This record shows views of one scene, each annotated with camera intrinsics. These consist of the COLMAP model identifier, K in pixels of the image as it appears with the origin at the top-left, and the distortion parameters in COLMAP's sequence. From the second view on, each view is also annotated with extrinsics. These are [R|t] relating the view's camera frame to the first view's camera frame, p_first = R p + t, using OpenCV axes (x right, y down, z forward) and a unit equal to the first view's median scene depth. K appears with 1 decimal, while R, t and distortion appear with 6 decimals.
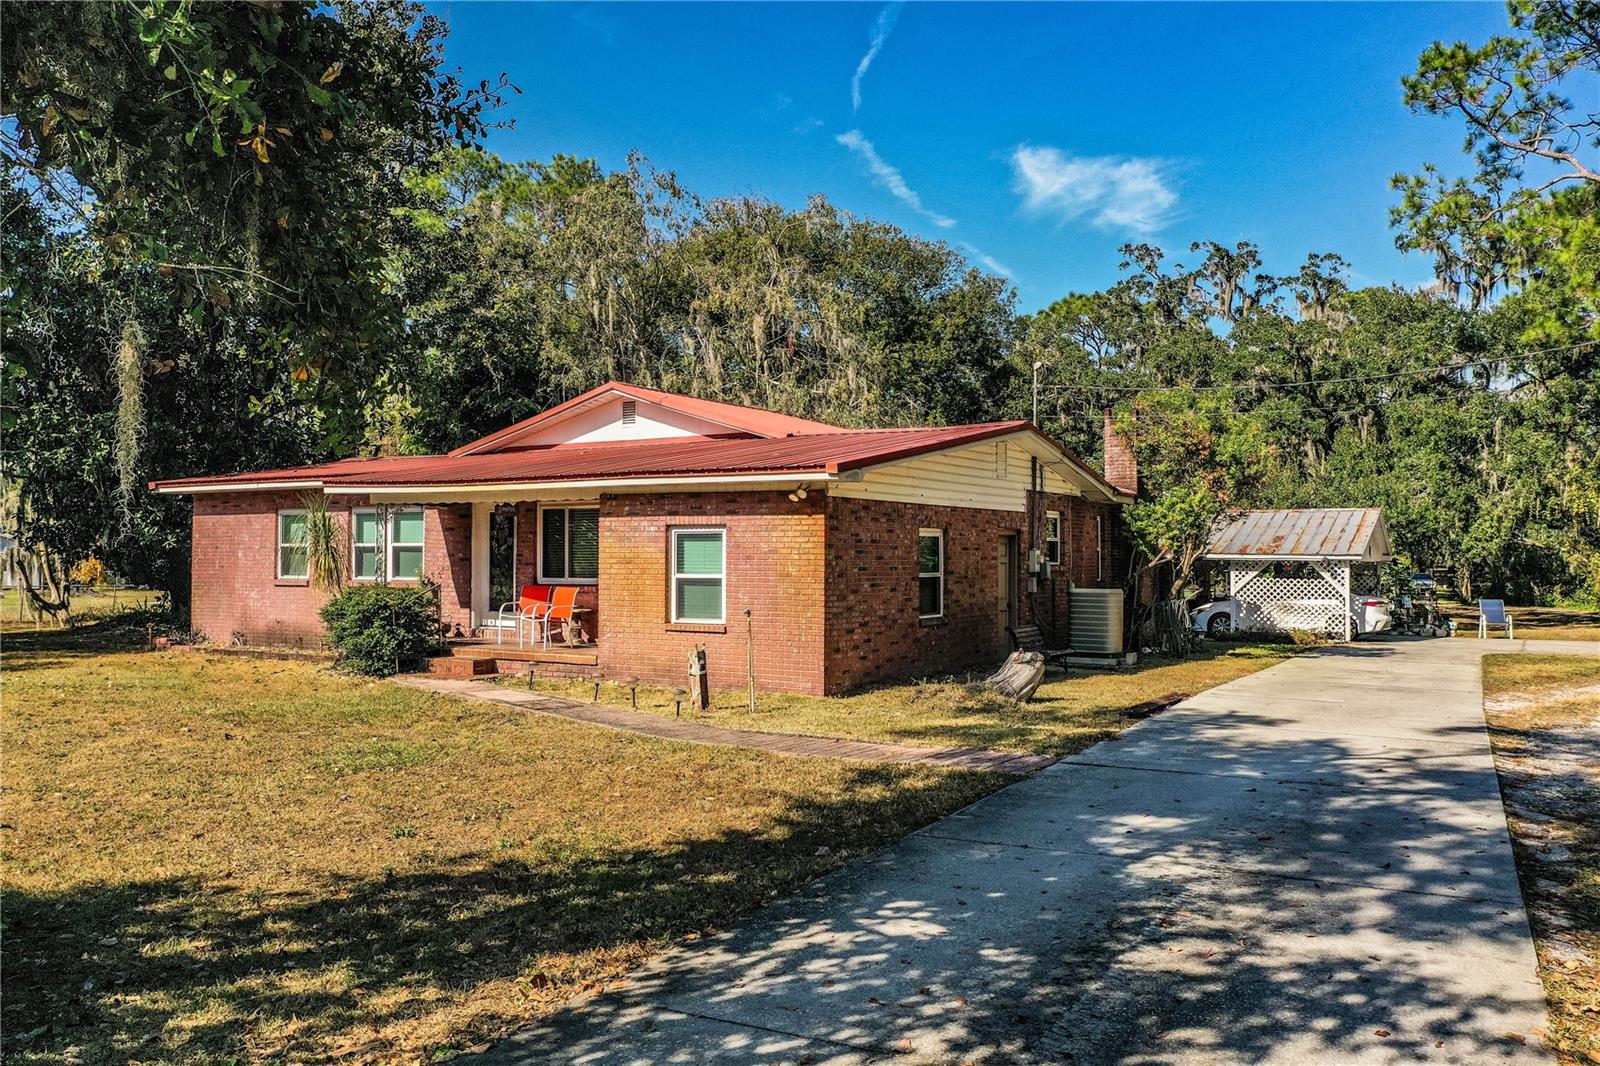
lens RADIAL K [[1266.2, 0, 803.9], [0, 1266.2, 532.7], [0, 0, 1]] dist [0.002683, 0.007036]
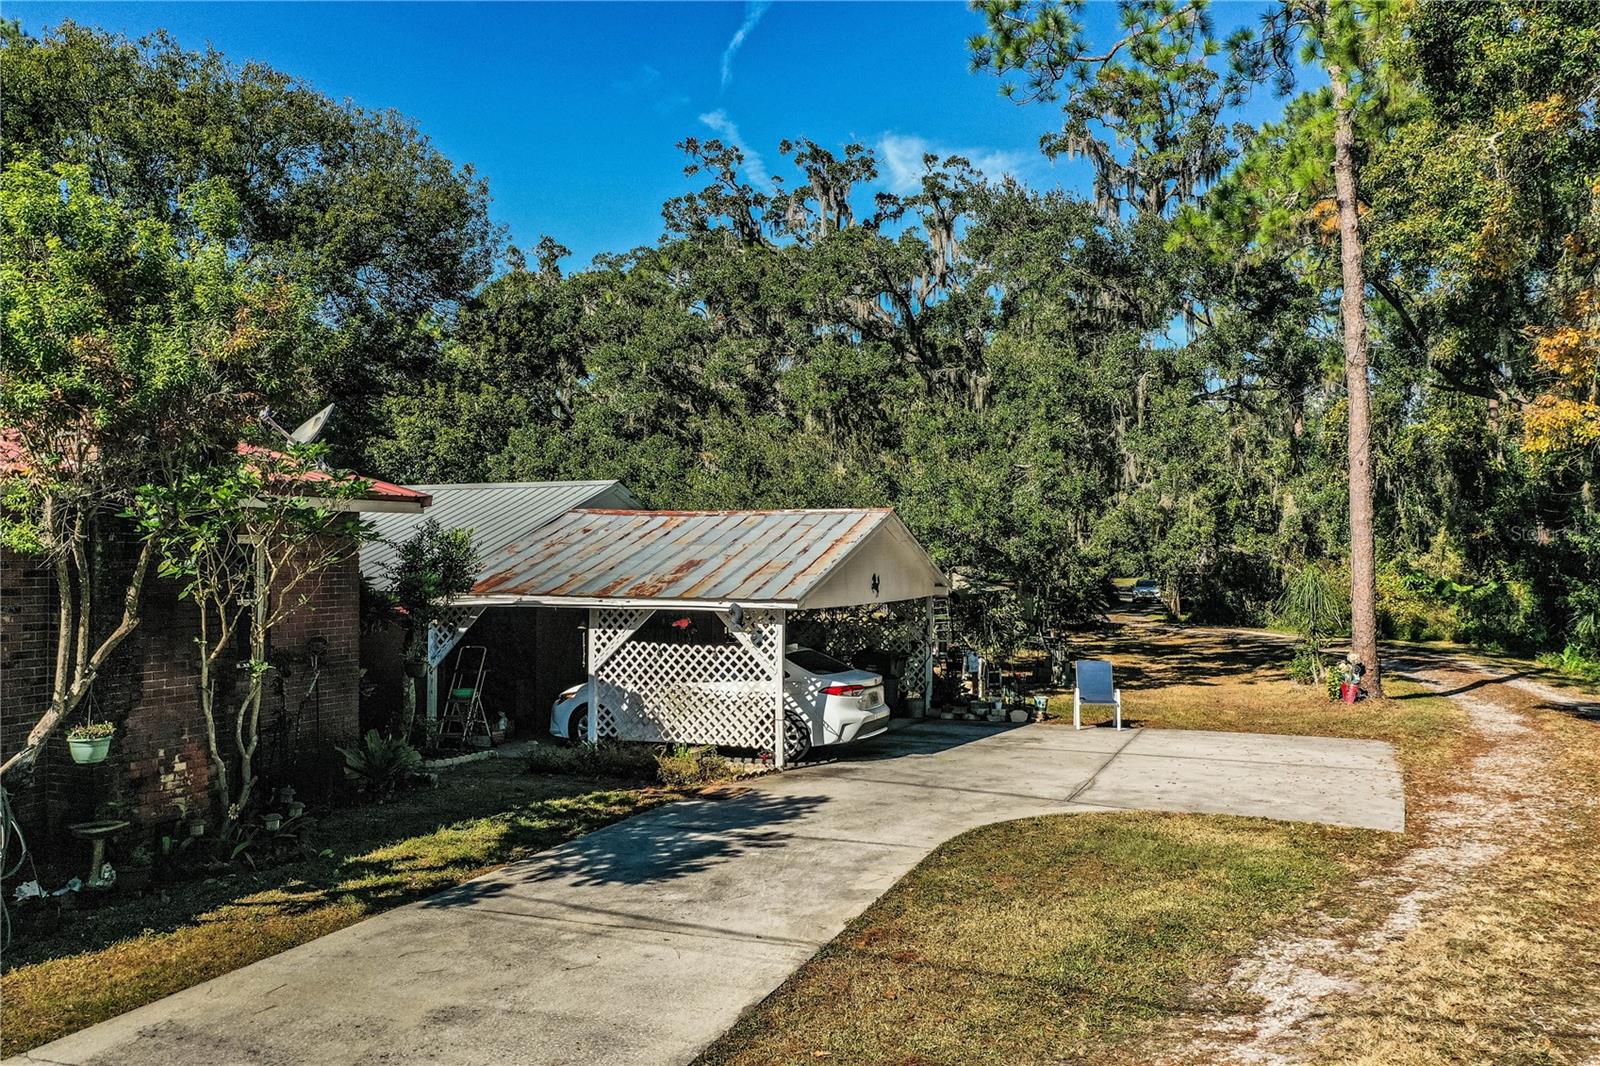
lens RADIAL K [[1266.2, 0, 796.7], [0, 1266.2, 531.6], [0, 0, 1]] dist [0.002683, 0.007036]
pose [[0.989092, -0.002127, 0.147280, 0.229459], [0.002142, 0.999998, 0.000055, -0.006408], [-0.147280, 0.000261, 0.989095, 0.312049]]
